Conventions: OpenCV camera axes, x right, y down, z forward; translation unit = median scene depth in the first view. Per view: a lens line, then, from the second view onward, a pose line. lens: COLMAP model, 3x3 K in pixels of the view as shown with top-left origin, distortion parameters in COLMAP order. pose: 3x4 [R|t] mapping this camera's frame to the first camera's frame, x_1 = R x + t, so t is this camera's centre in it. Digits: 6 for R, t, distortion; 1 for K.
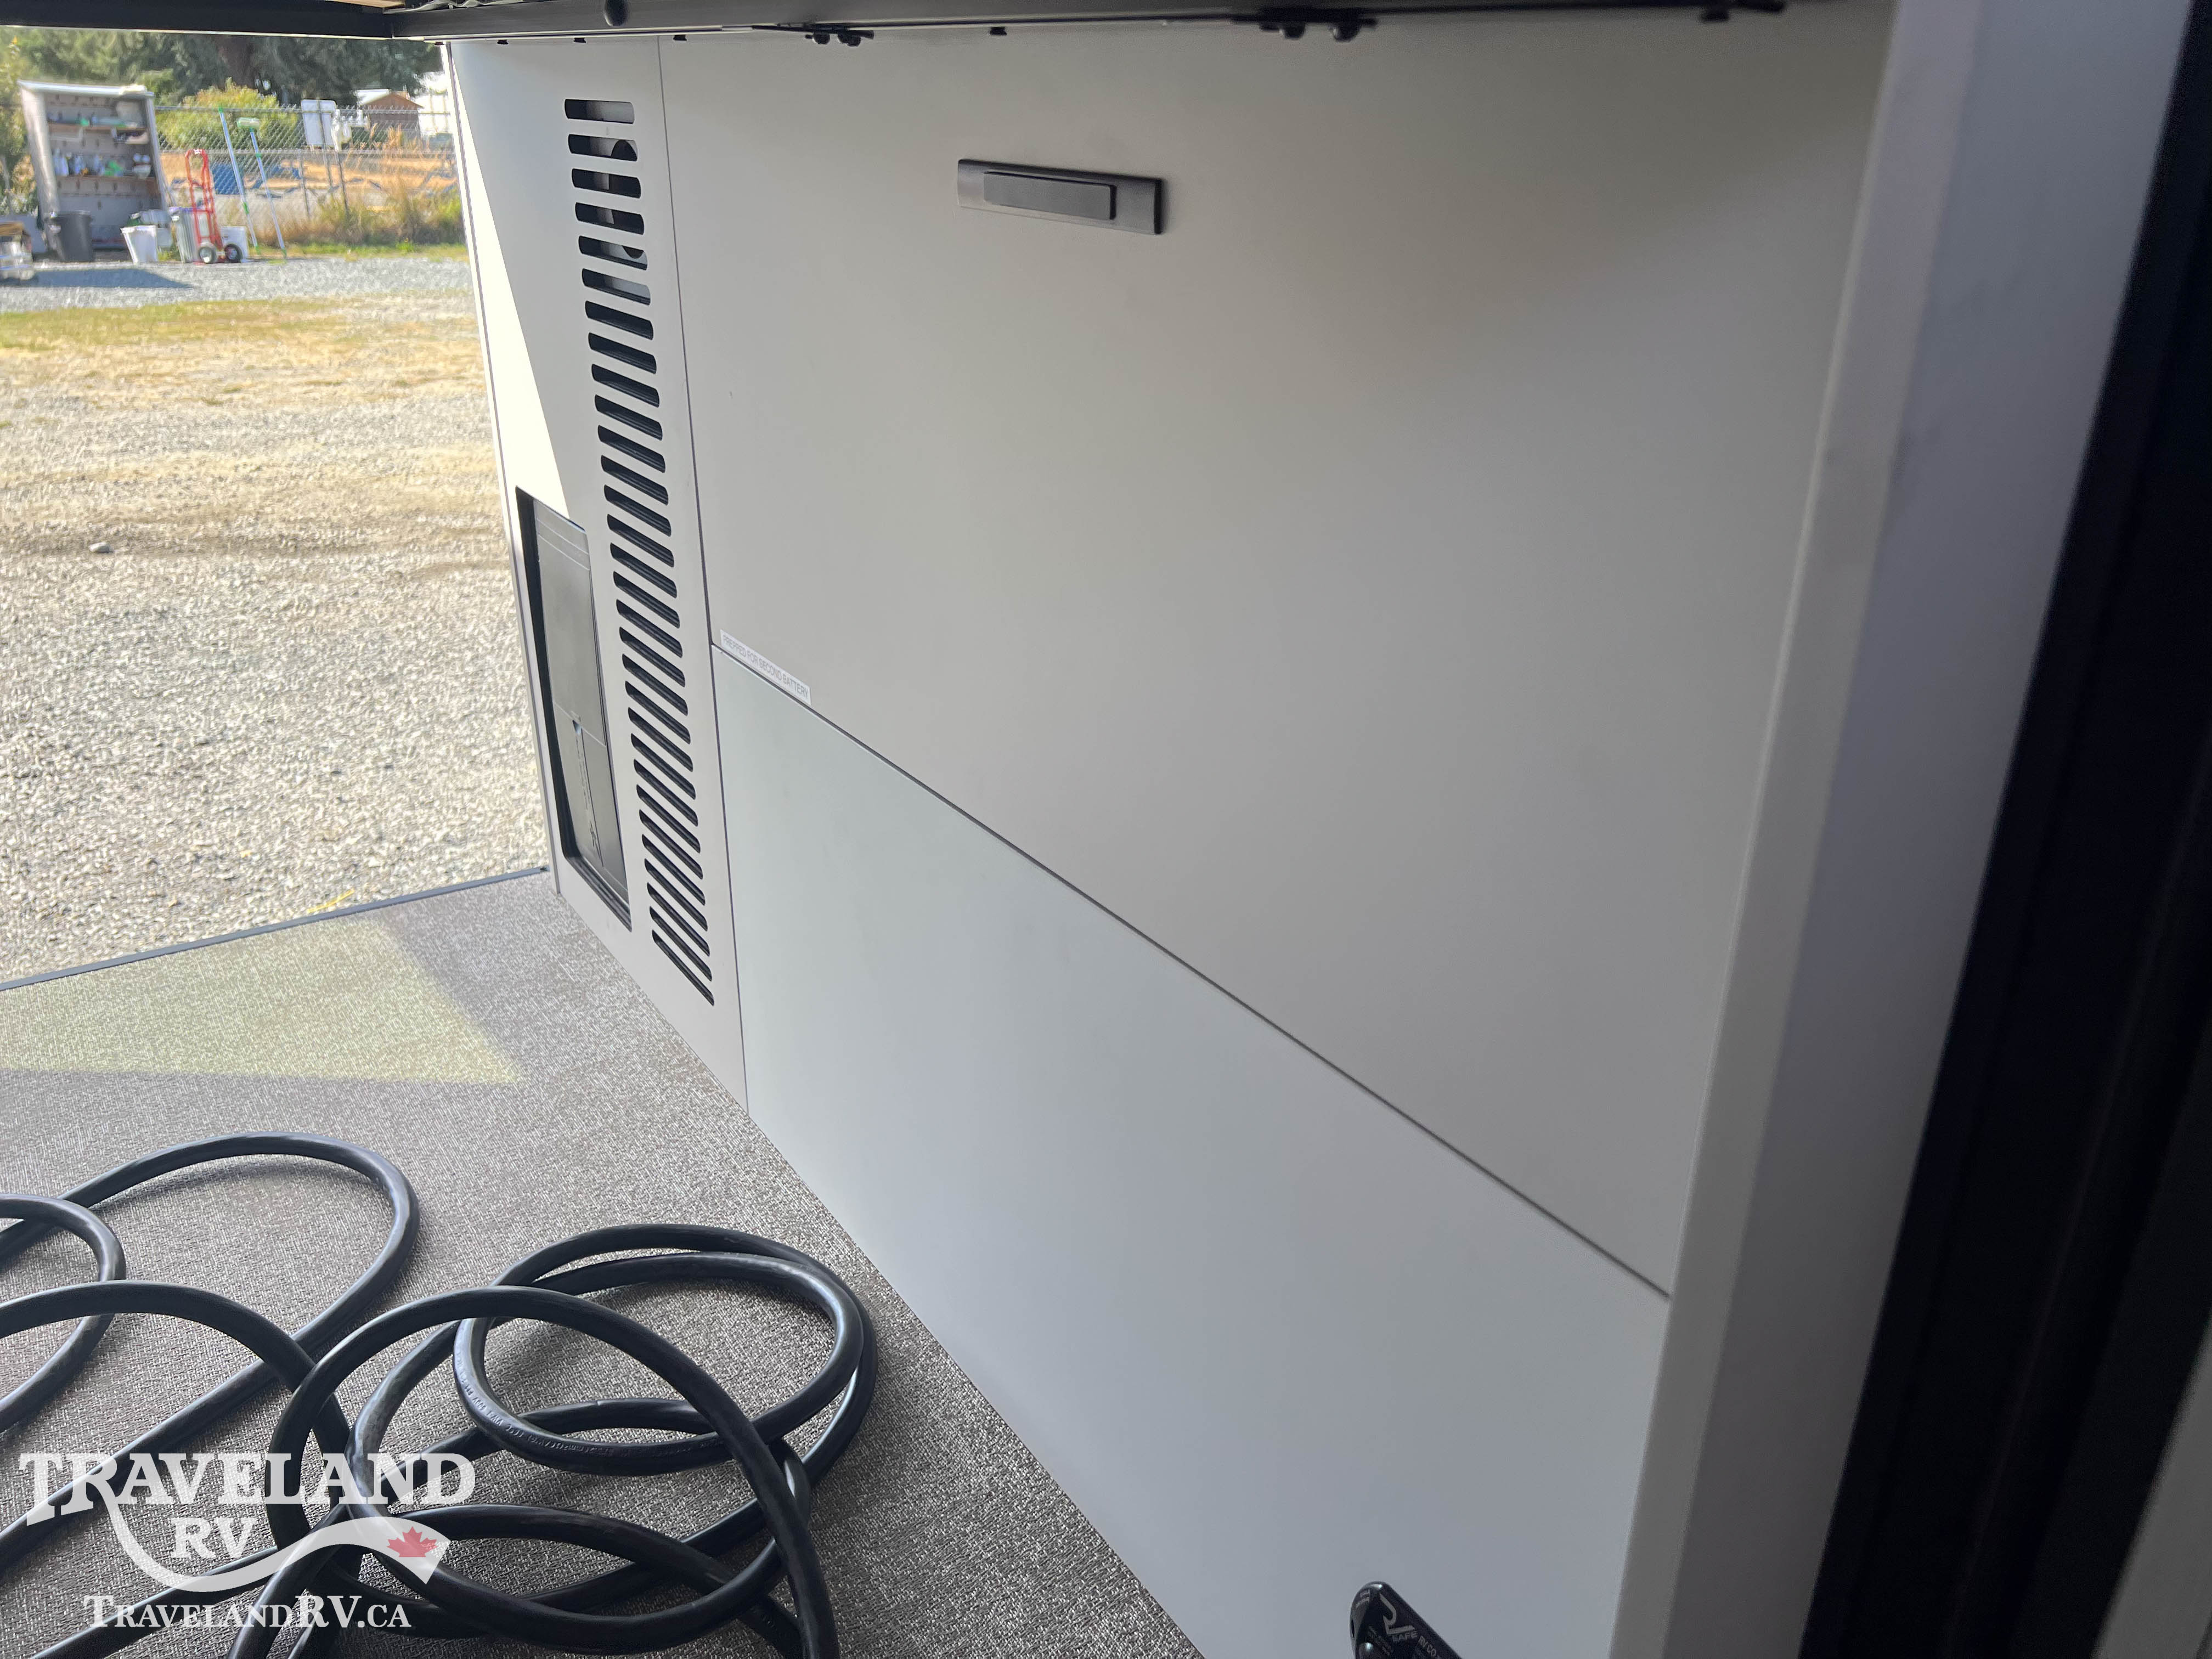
lens RADIAL K [[1663.6, 0, 1121.0], [0, 1663.6, 831.9], [0, 0, 1]] dist [0.035911, -0.046432]
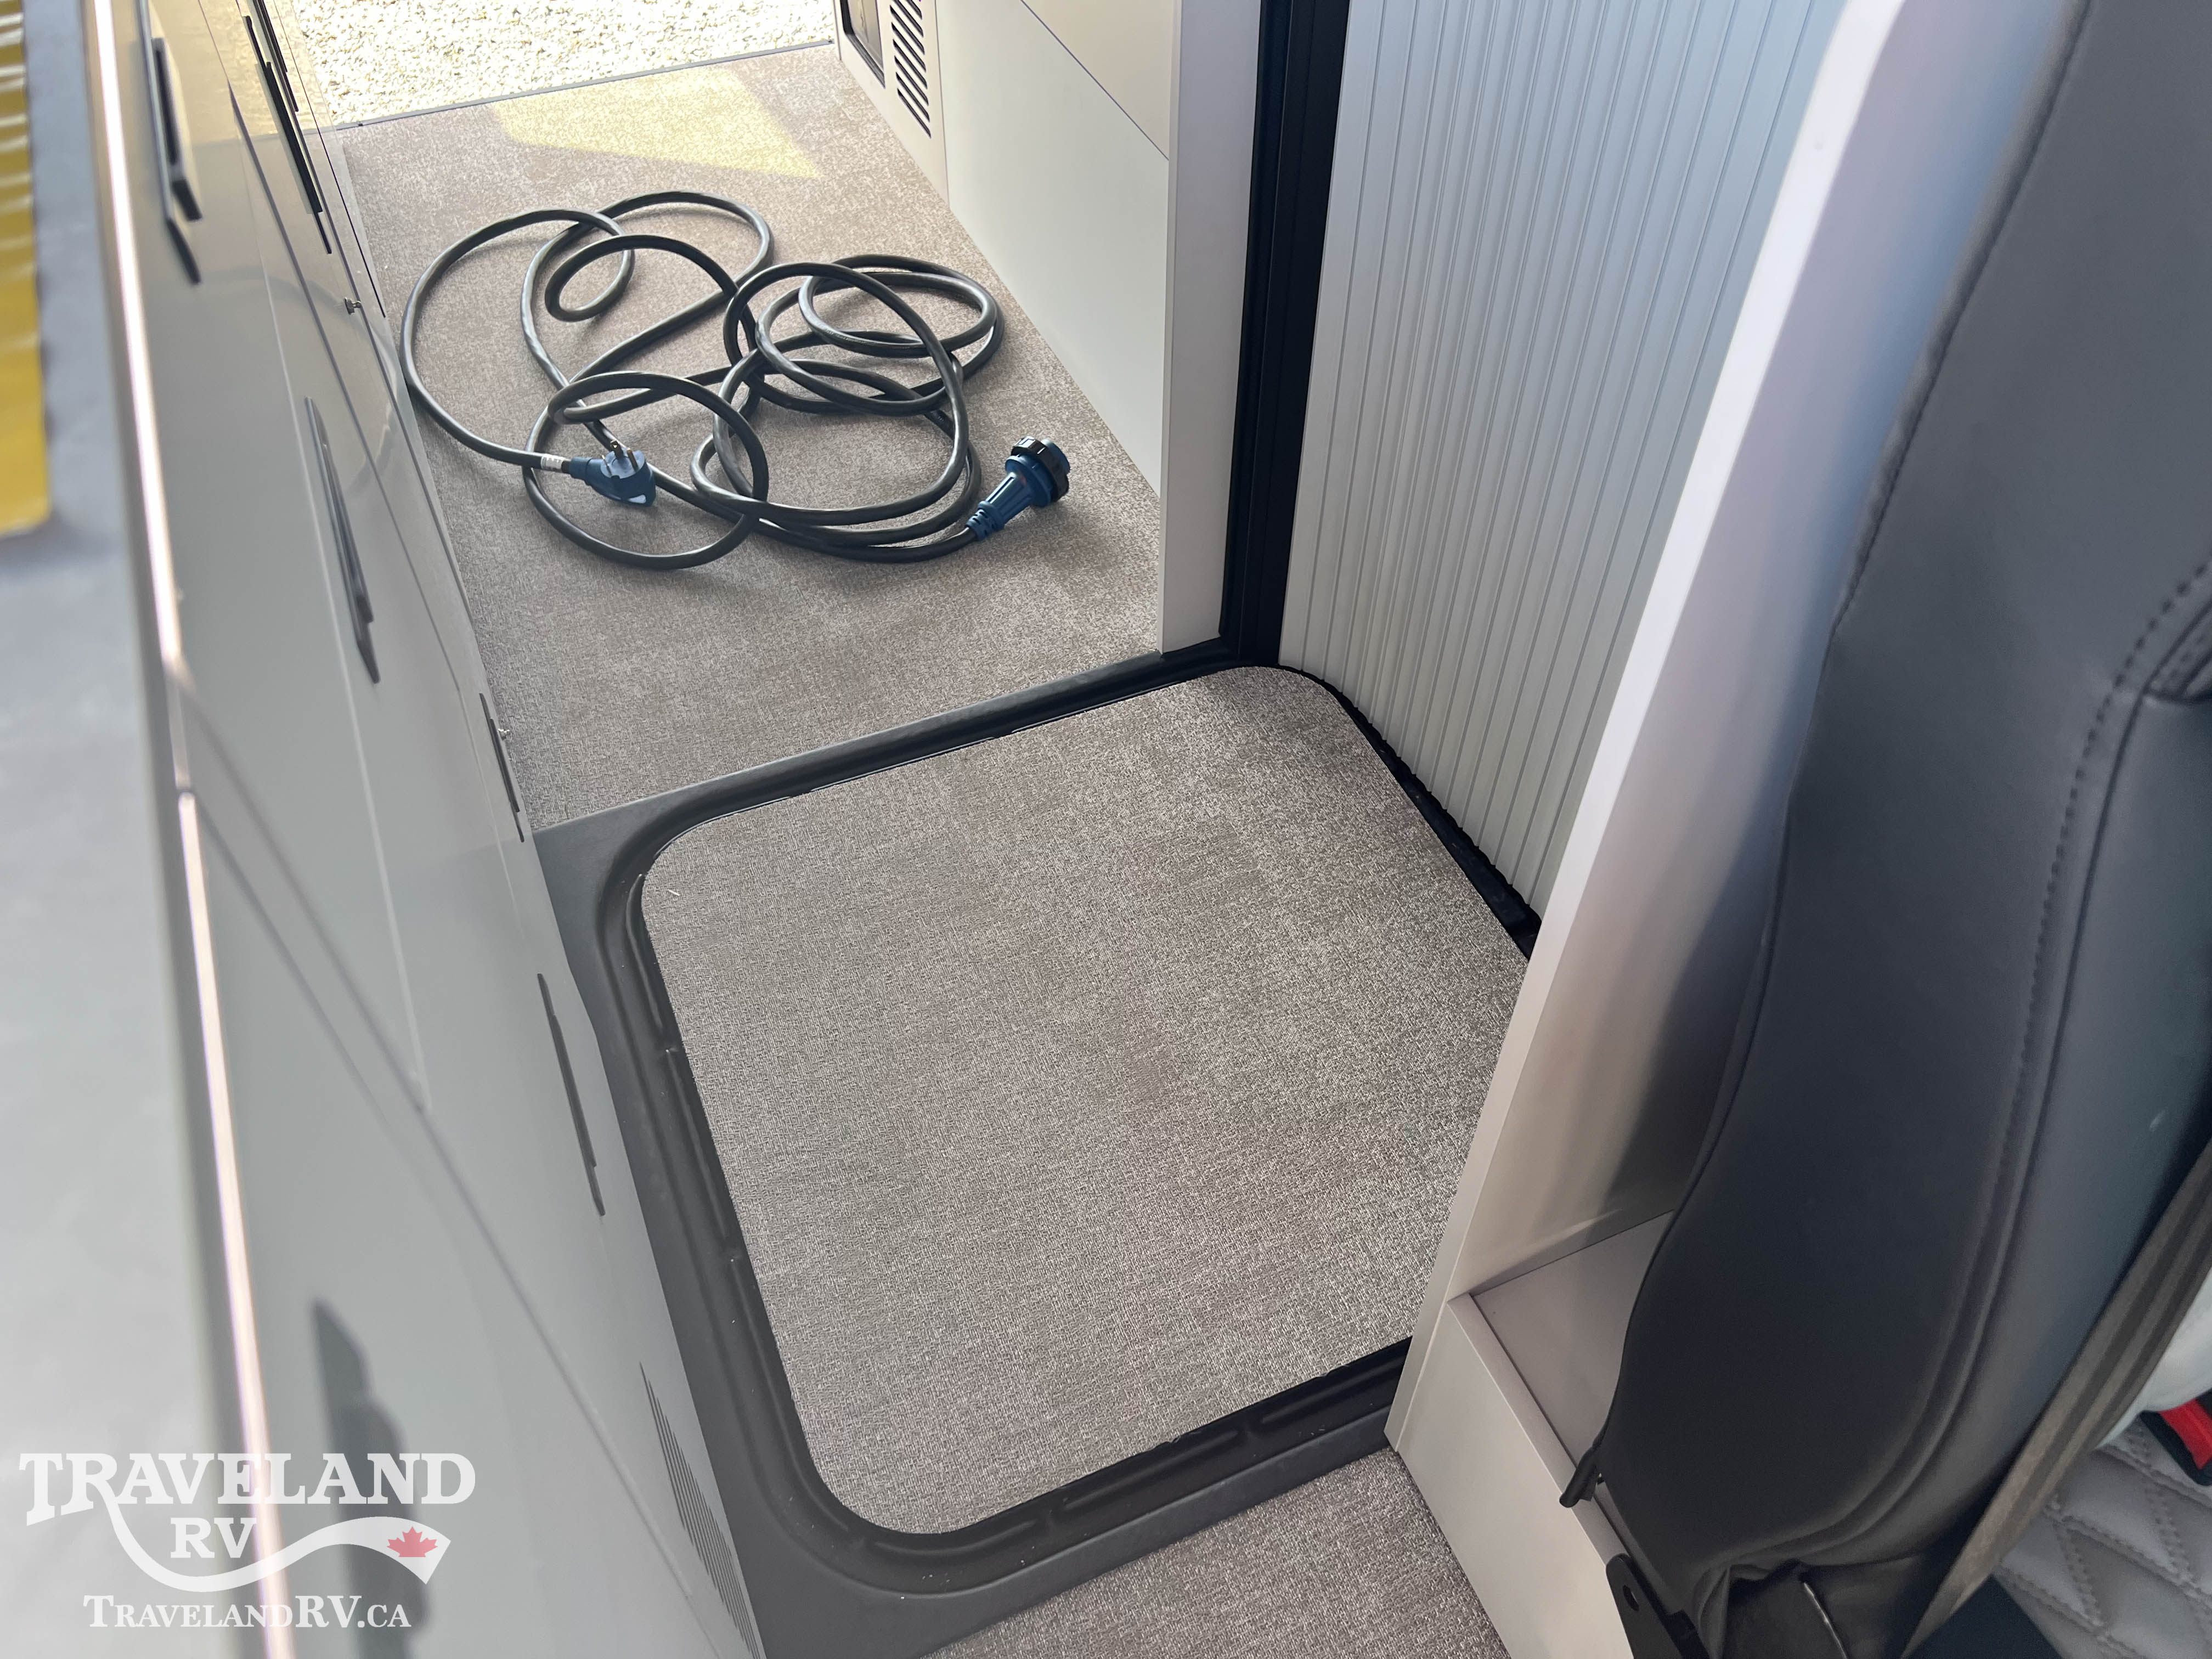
lens RADIAL K [[1663.6, 0, 1118.2], [0, 1663.6, 832.2], [0, 0, 1]] dist [0.035911, -0.046432]
pose [[0.983969, 0.131451, -0.120526, 0.038325], [-0.066735, 0.898103, 0.434692, -0.002222], [0.165385, -0.419680, 0.892477, -0.124685]]
